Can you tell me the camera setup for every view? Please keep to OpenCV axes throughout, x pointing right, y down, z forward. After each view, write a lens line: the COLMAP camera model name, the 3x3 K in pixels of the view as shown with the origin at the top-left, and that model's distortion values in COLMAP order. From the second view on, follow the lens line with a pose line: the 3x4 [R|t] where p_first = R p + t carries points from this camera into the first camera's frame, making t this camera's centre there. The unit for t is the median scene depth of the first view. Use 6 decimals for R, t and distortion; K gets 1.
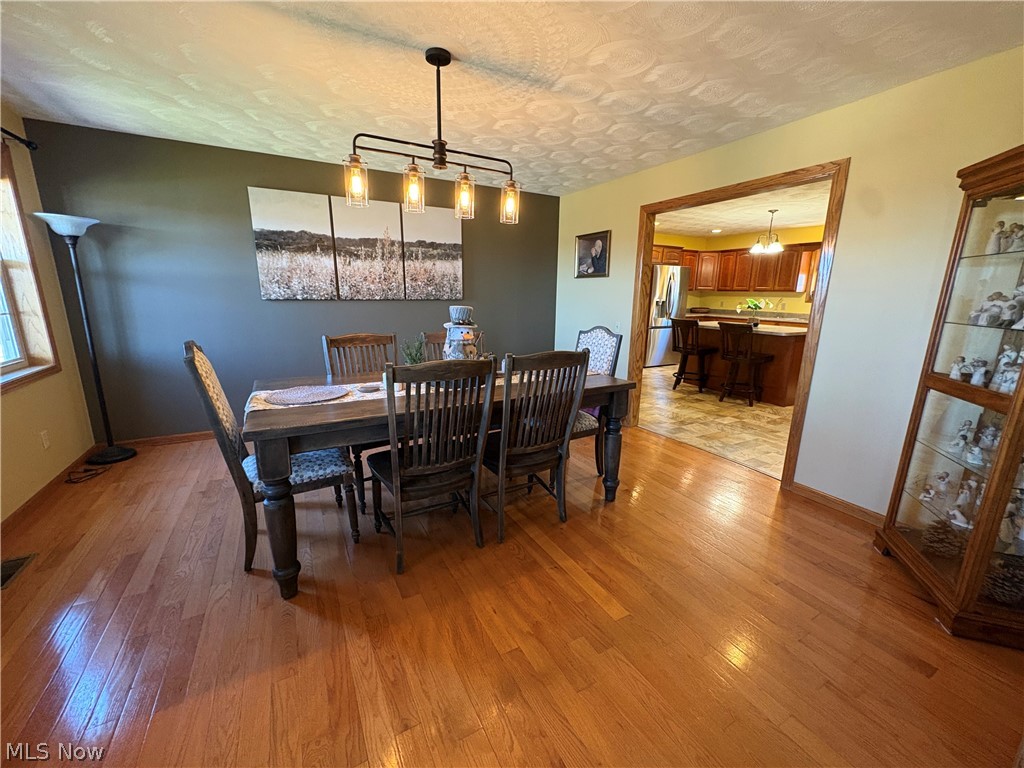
lens RADIAL K [[406.2, 0, 512.0], [0, 406.2, 384.0], [0, 0, 1]] dist [0.000041, -0.000246]
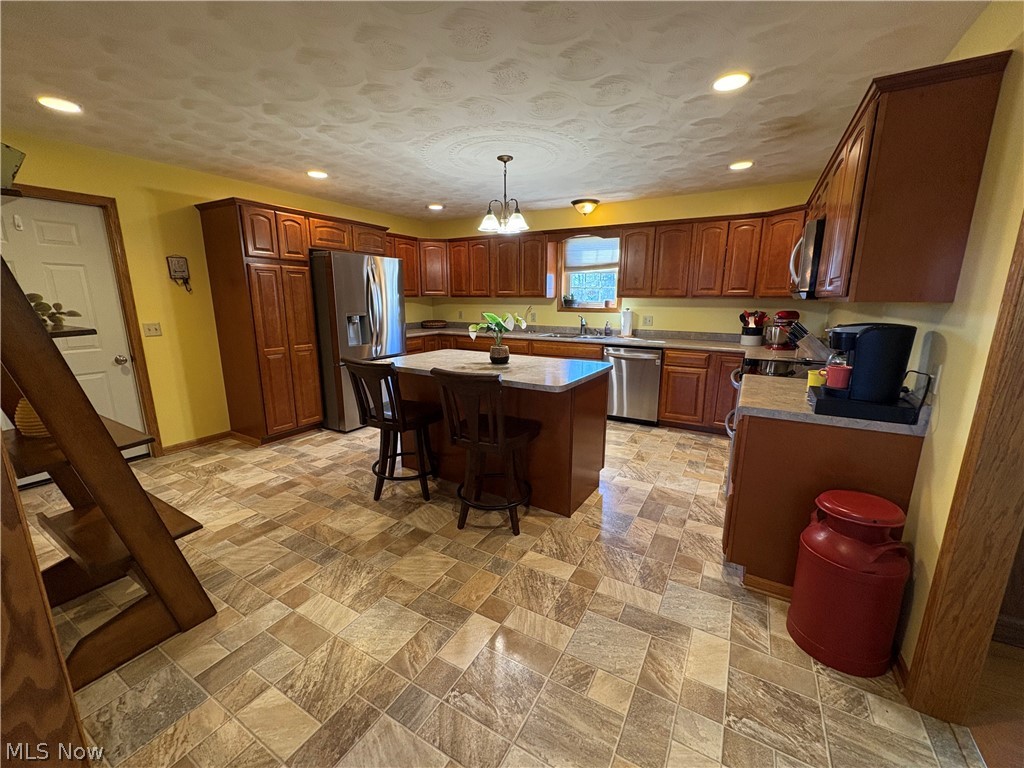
lens RADIAL K [[406.2, 0, 512.0], [0, 406.2, 384.0], [0, 0, 1]] dist [0.000041, -0.000246]
pose [[0.850177, -0.119572, 0.512738, 0.300913], [0.125935, 0.991784, 0.022473, -0.114803], [-0.511213, 0.045466, 0.858251, 0.487437]]
